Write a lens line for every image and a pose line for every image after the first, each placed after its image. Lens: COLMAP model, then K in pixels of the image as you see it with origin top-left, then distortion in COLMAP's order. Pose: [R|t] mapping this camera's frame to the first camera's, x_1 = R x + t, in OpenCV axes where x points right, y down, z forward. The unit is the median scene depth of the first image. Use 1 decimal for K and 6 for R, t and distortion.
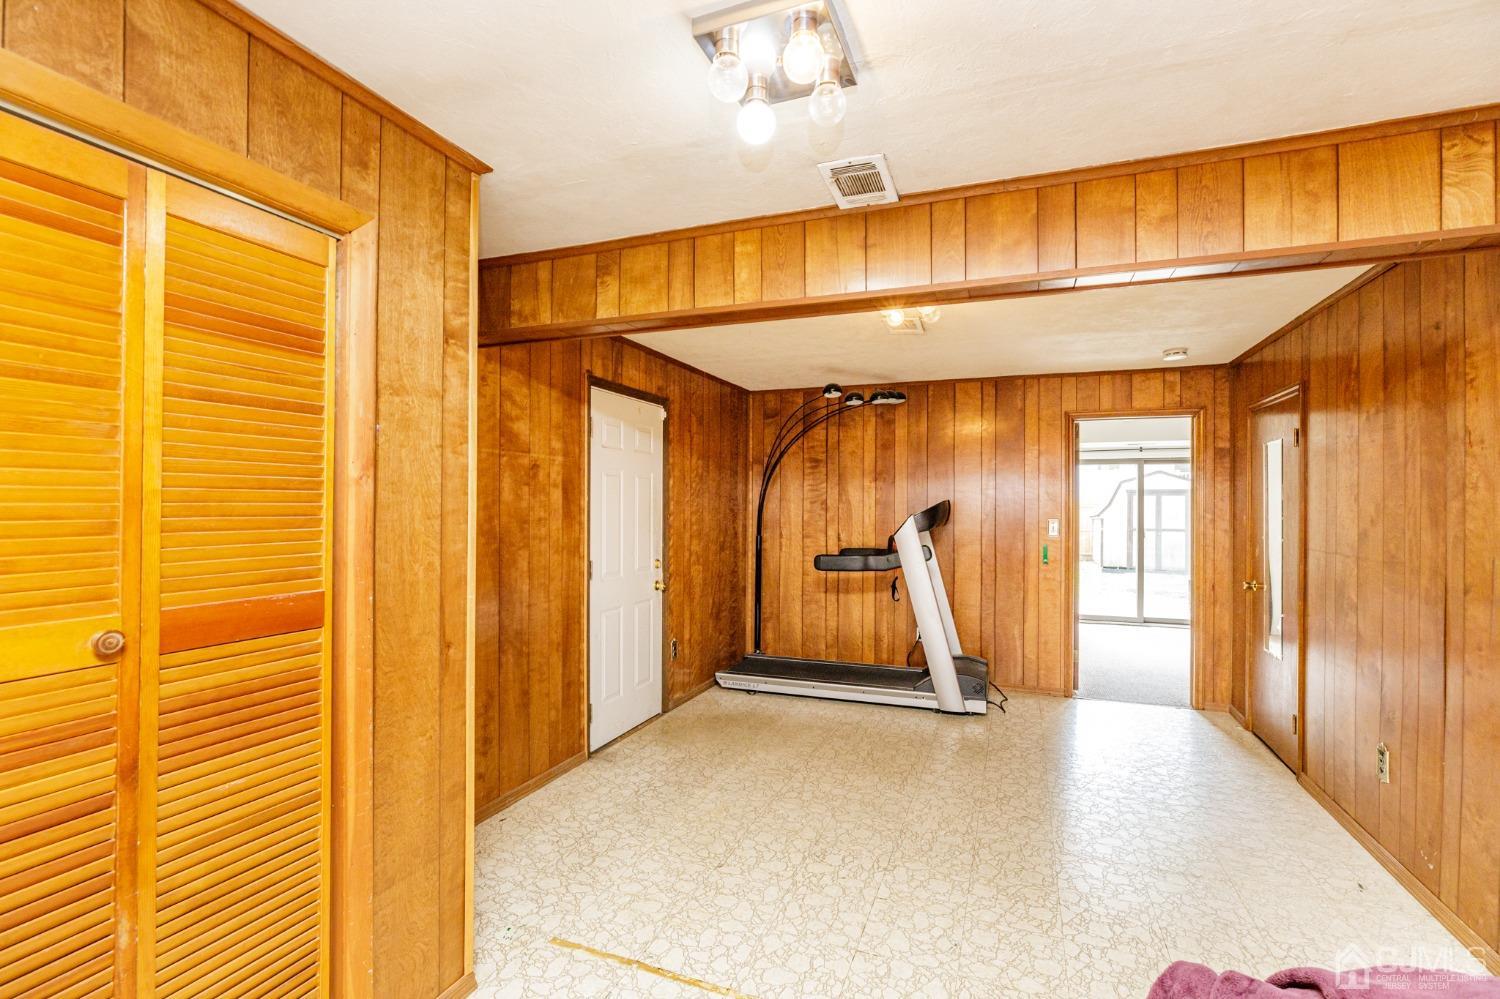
lens RADIAL K [[677.4, 0, 750.0], [0, 677.4, 499.5], [0, 0, 1]] dist [-0.022079, 0.010231]
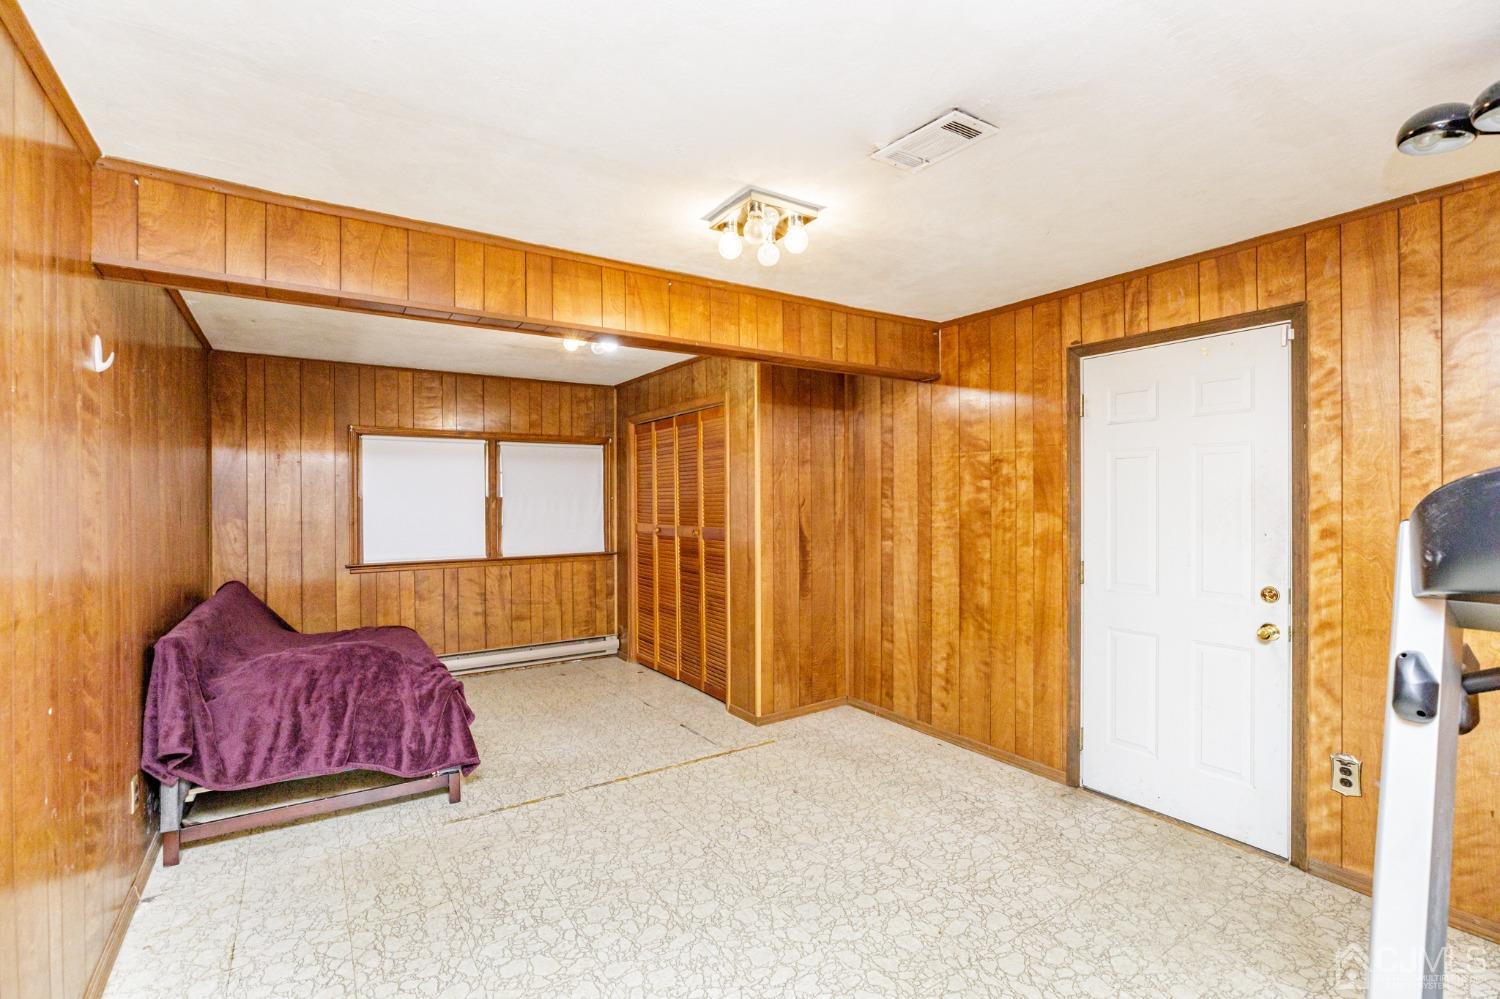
lens RADIAL K [[677.4, 0, 750.0], [0, 677.4, 499.5], [0, 0, 1]] dist [-0.022079, 0.010231]
pose [[-0.568606, -0.003949, -0.822601, 0.617974], [0.007442, 0.999923, -0.009944, 0.015505], [0.822577, -0.011776, -0.568532, 0.998988]]
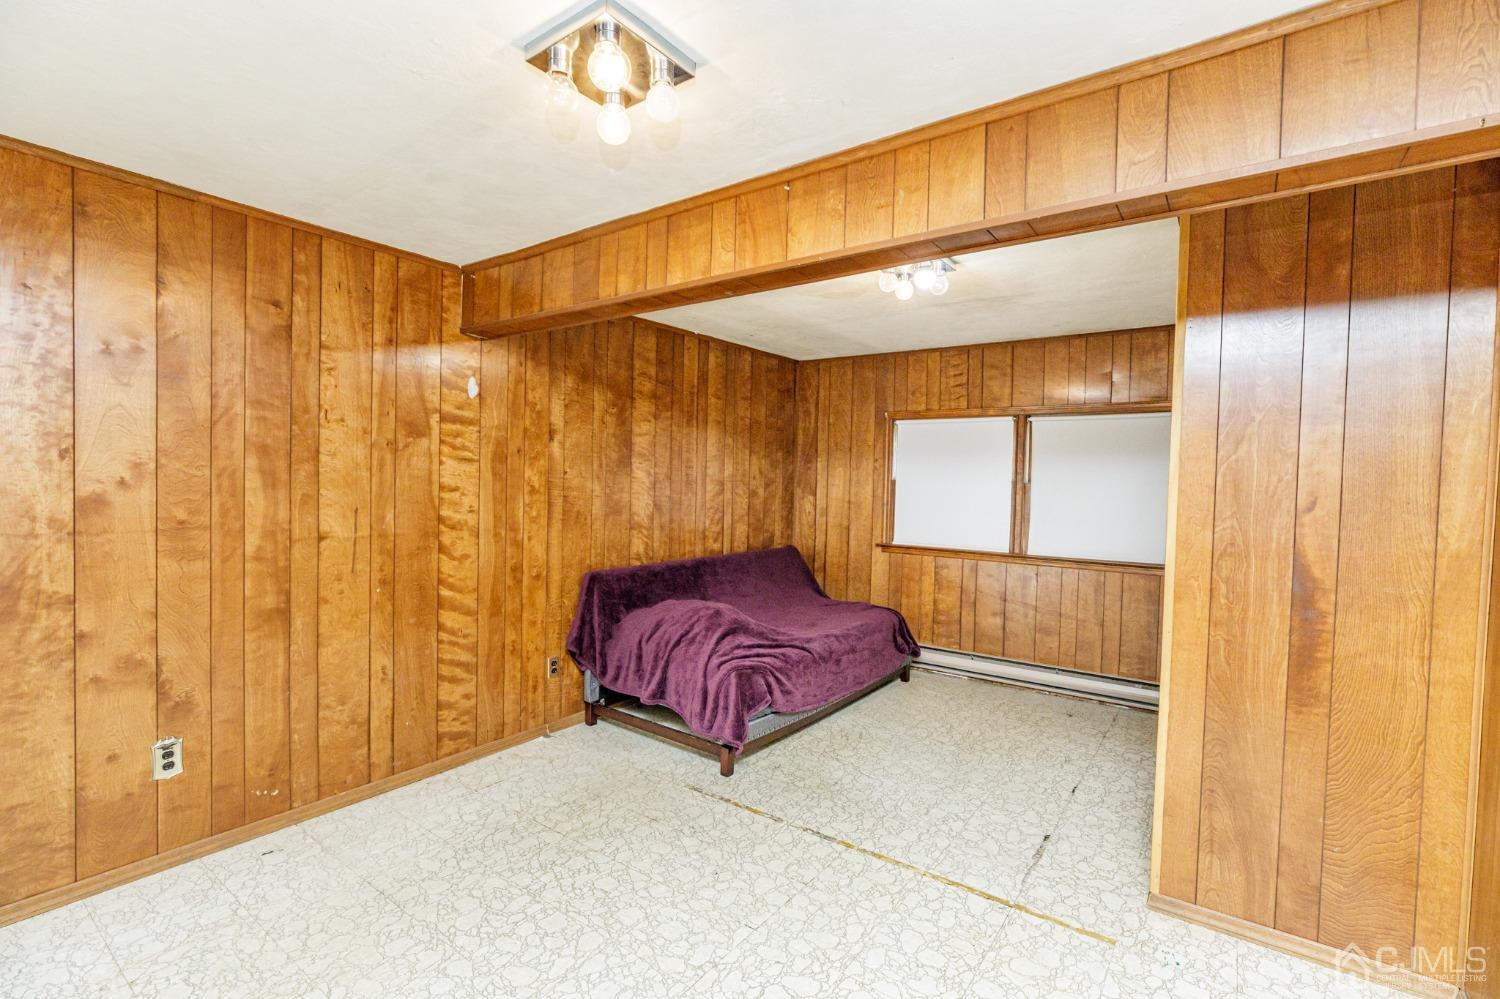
lens RADIAL K [[677.4, 0, 750.0], [0, 677.4, 499.5], [0, 0, 1]] dist [-0.022079, 0.010231]
pose [[-0.968446, -0.033647, 0.246940, -0.001899], [-0.028216, 0.999277, 0.025499, 0.006056], [-0.247620, 0.017727, -0.968695, 1.034881]]
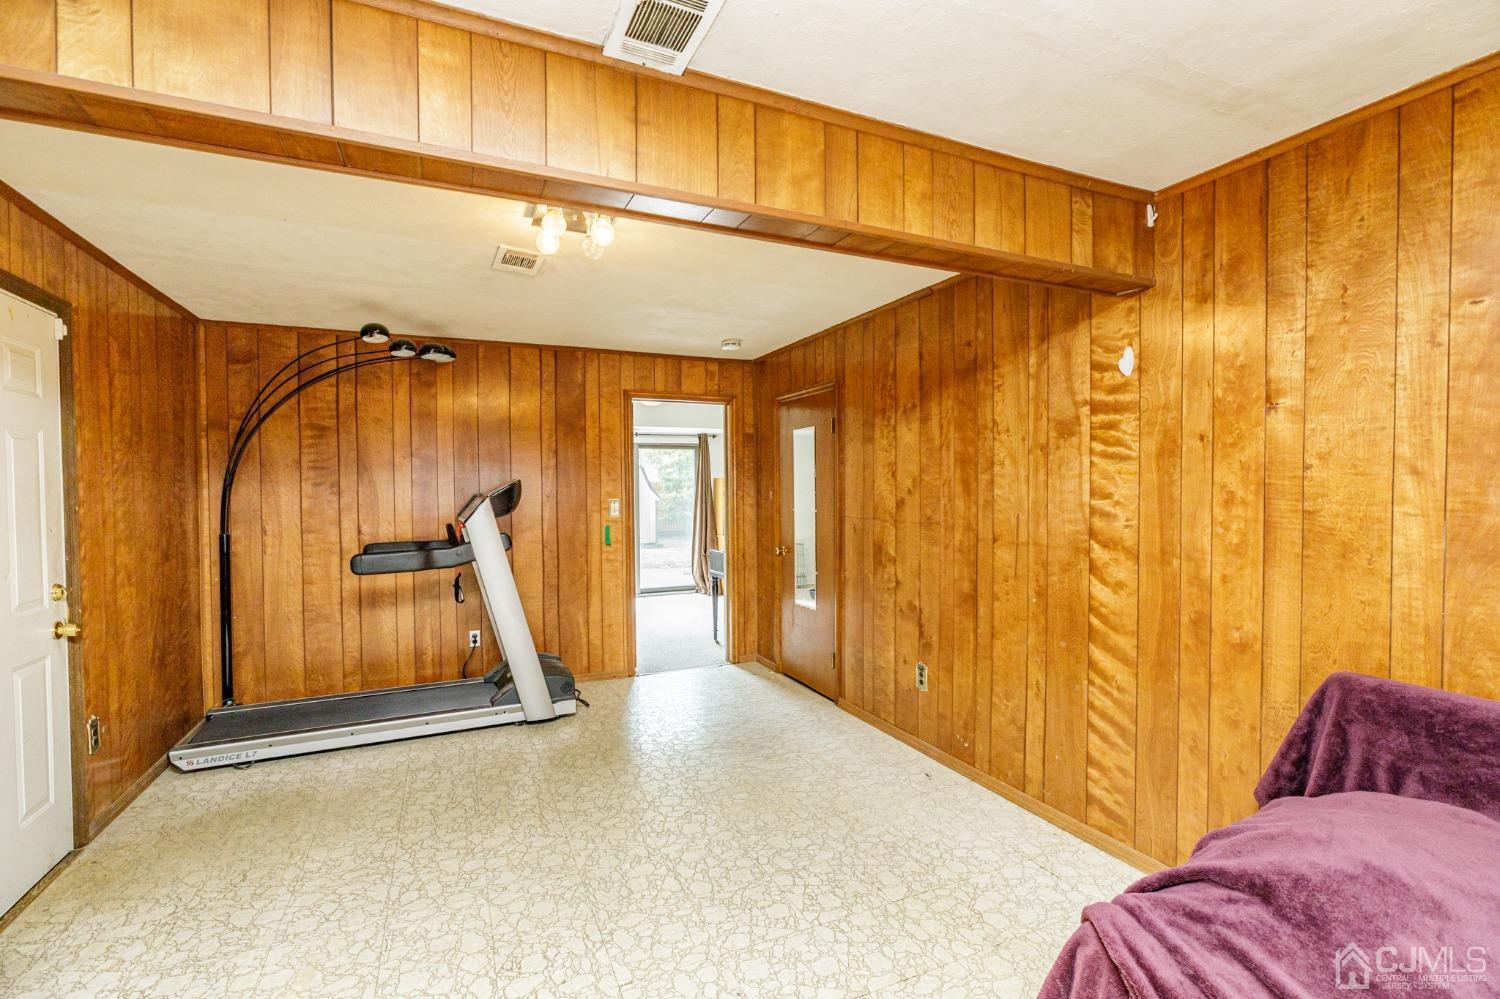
lens RADIAL K [[677.4, 0, 750.0], [0, 677.4, 499.5], [0, 0, 1]] dist [-0.022079, 0.010231]
pose [[0.696724, -0.022993, 0.716971, -0.139534], [0.007869, 0.999671, 0.024412, 0.008651], [-0.717297, -0.011366, 0.696675, 0.204000]]
